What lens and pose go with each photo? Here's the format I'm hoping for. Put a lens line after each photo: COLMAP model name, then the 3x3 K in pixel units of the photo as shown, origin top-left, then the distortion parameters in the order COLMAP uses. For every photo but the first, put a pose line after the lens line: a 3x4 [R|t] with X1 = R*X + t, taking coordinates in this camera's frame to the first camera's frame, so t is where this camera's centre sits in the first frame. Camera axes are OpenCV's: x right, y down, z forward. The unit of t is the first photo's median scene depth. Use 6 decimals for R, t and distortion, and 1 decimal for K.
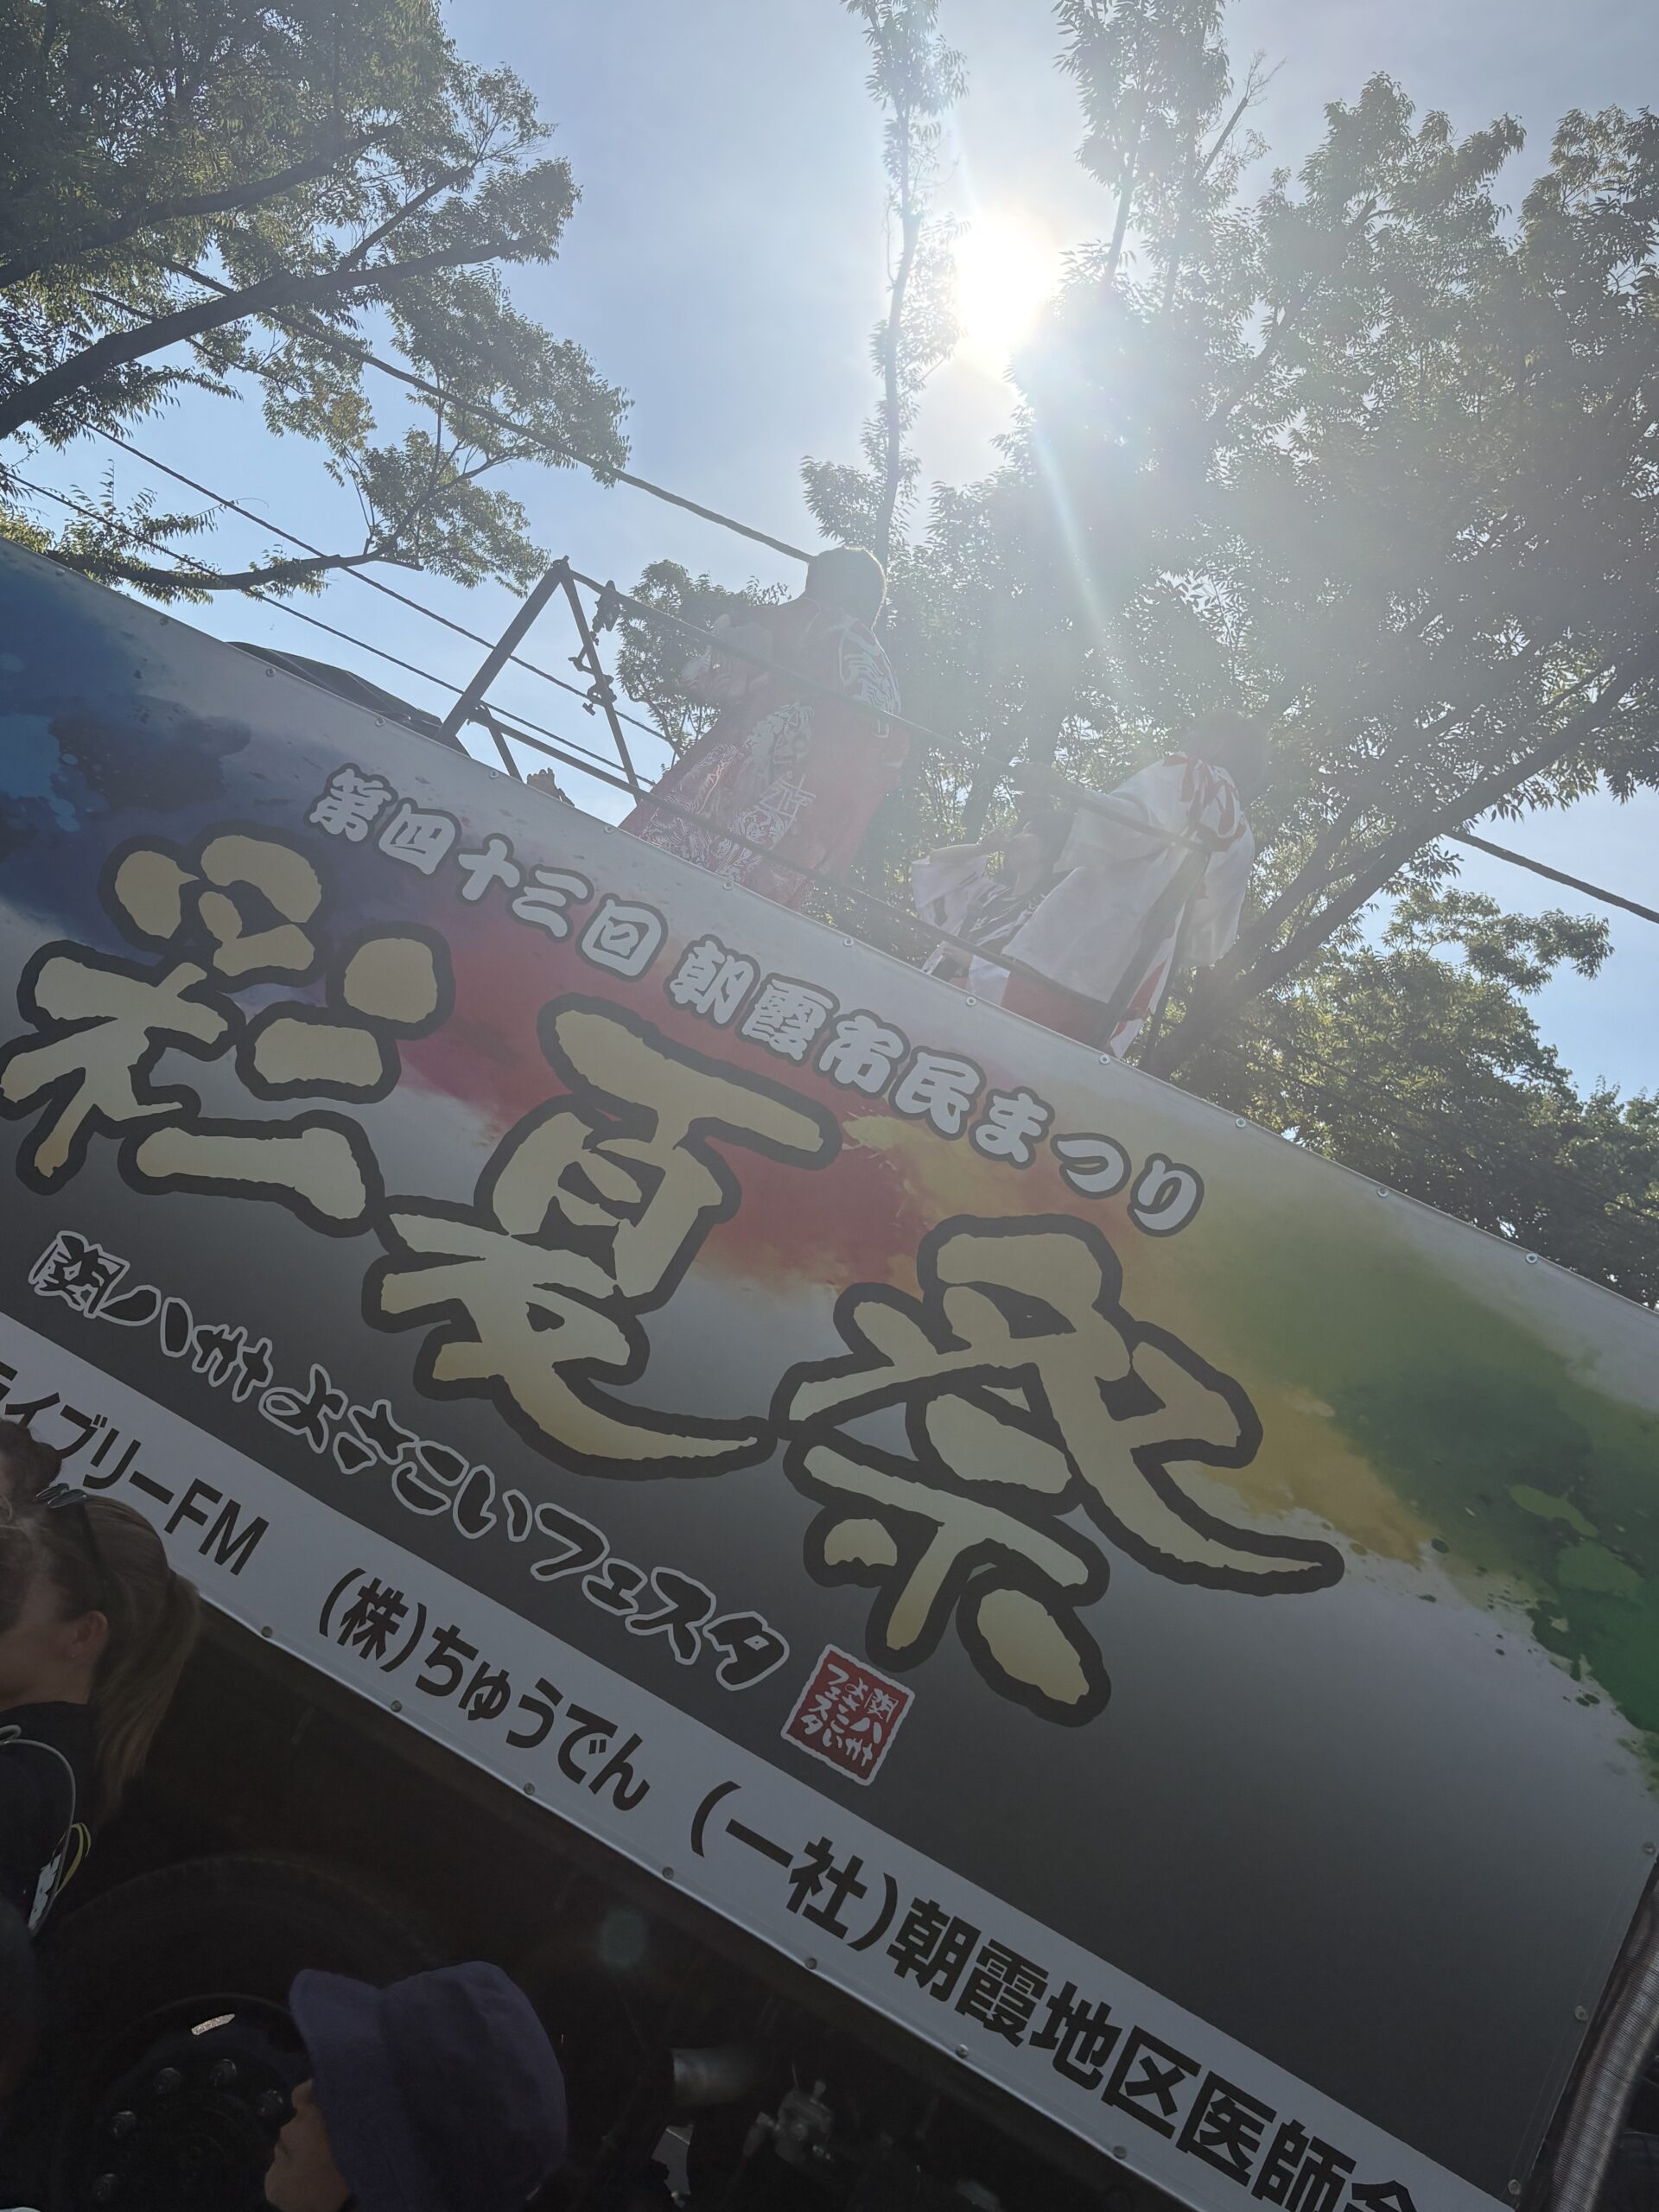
lens RADIAL K [[2237.1, 0, 829.5], [0, 2237.1, 1106.0], [0, 0, 1]] dist [0.105248, -0.152942]
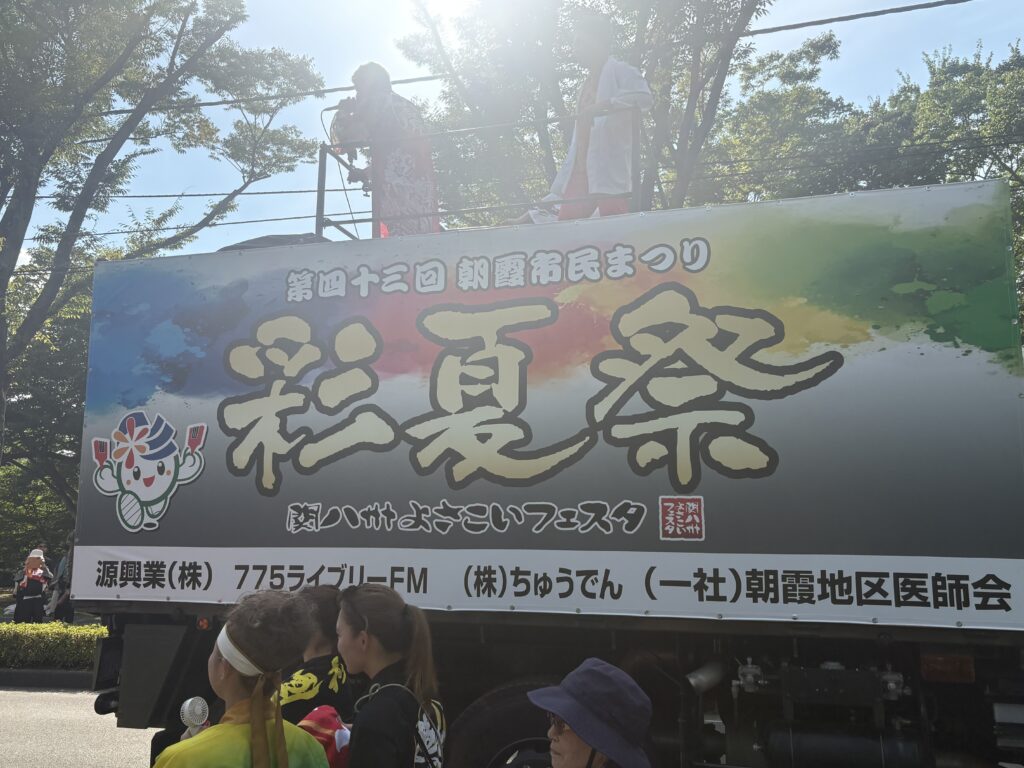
lens RADIAL K [[1071.3, 0, 512.0], [0, 1071.3, 384.0], [0, 0, 1]] dist [0.263165, -0.673039]
pose [[0.863684, -0.496911, -0.084431, 0.018787], [0.501422, 0.864098, 0.043709, 0.013089], [0.051237, -0.080087, 0.995470, -0.101517]]
